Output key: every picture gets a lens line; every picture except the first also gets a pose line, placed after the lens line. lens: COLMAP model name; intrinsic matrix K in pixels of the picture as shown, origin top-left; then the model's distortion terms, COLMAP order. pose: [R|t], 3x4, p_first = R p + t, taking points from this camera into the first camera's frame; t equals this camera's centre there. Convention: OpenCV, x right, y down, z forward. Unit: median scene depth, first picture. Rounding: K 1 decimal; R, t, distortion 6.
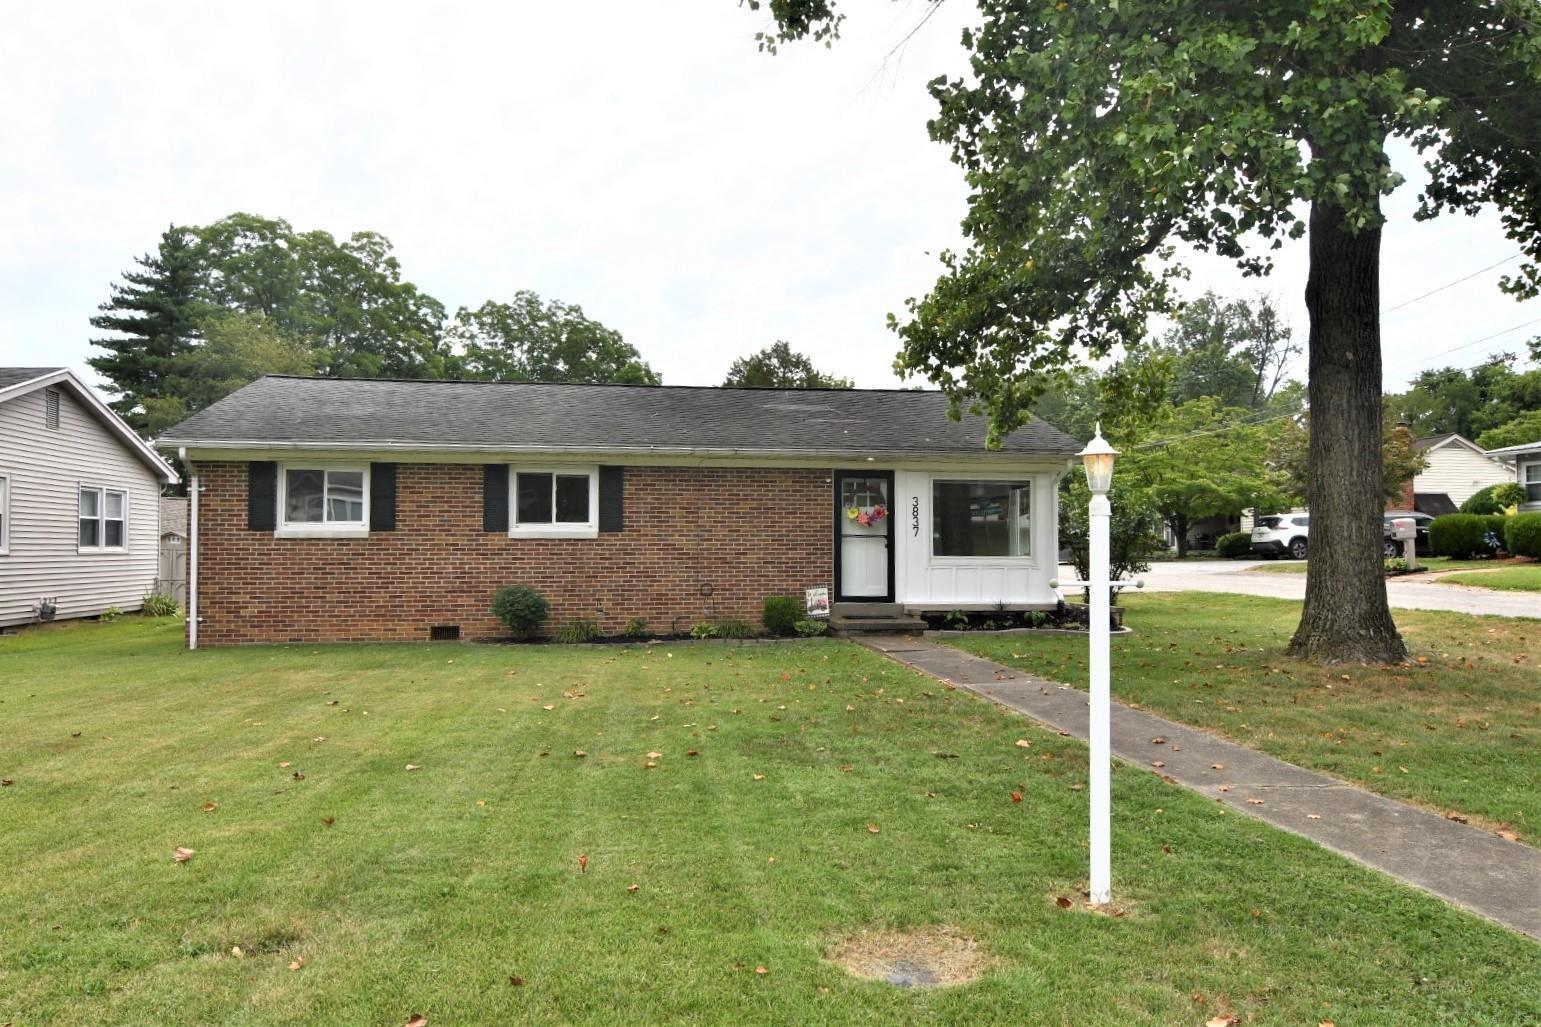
lens RADIAL K [[1087.8, 0, 770.5], [0, 1087.8, 513.5], [0, 0, 1]] dist [-0.003728, 0.000097]
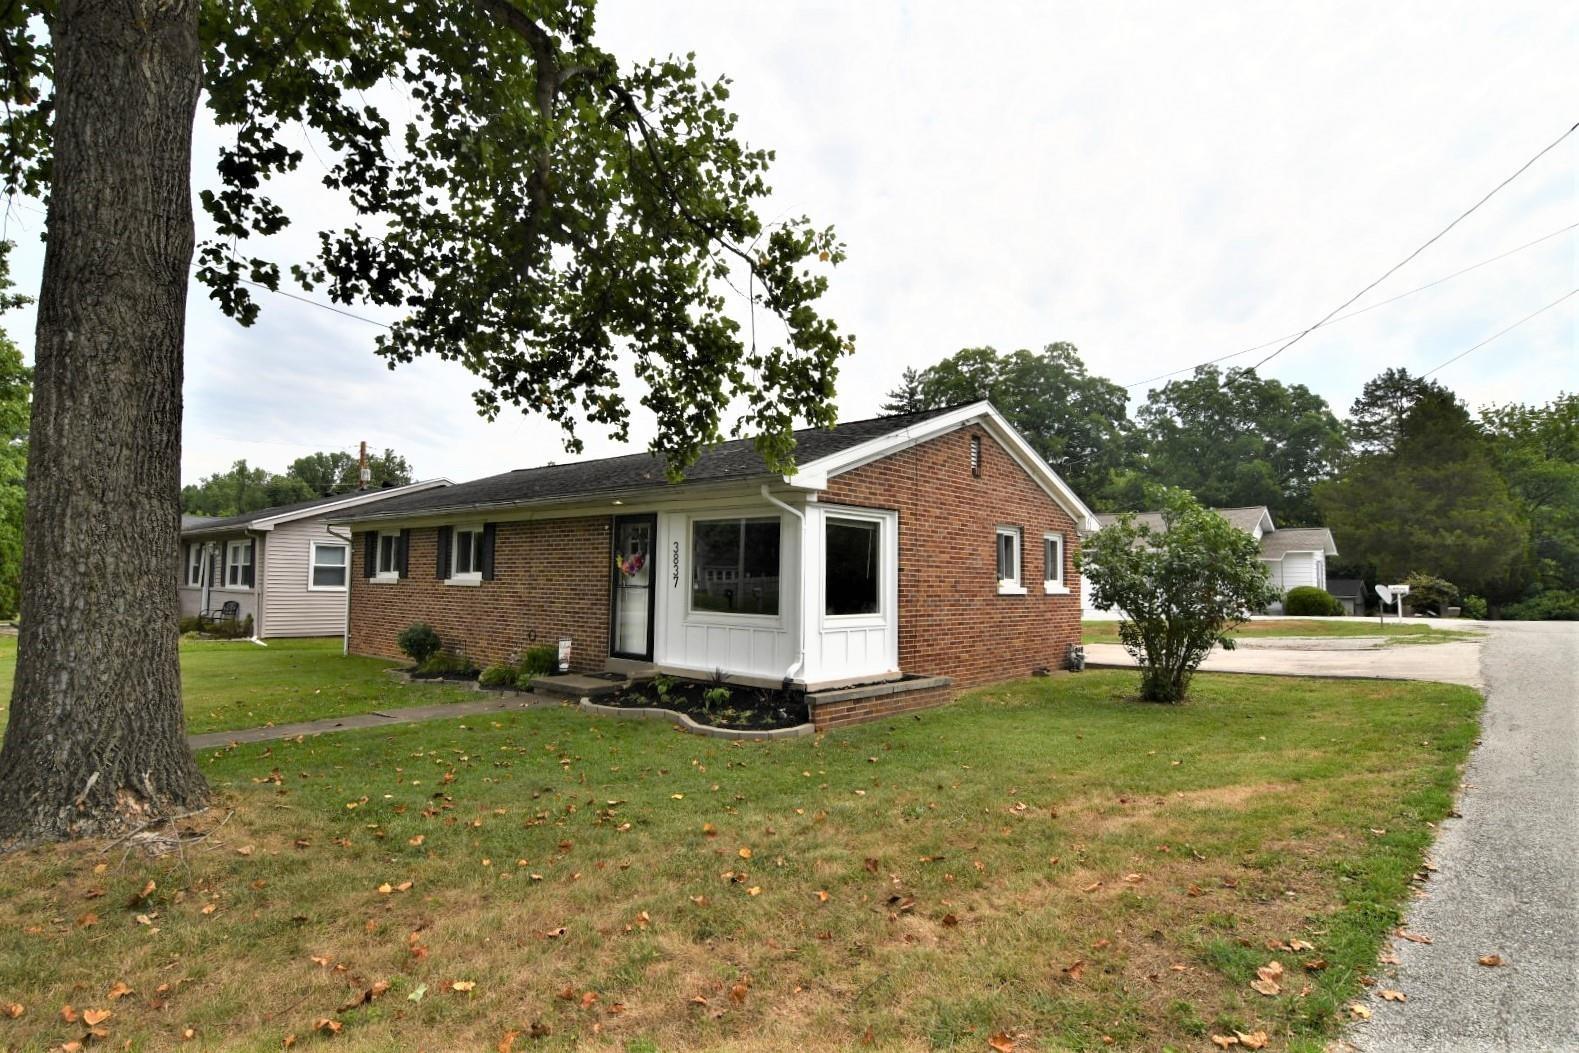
lens RADIAL K [[819.7, 0, 789.5], [0, 819.7, 526.5], [0, 0, 1]] dist [0.001474, 0.000109]
pose [[0.662316, -0.043465, -0.747963, 0.672149], [0.011201, 0.998779, -0.048122, 0.005054], [0.749141, 0.023494, 0.661994, 0.627410]]
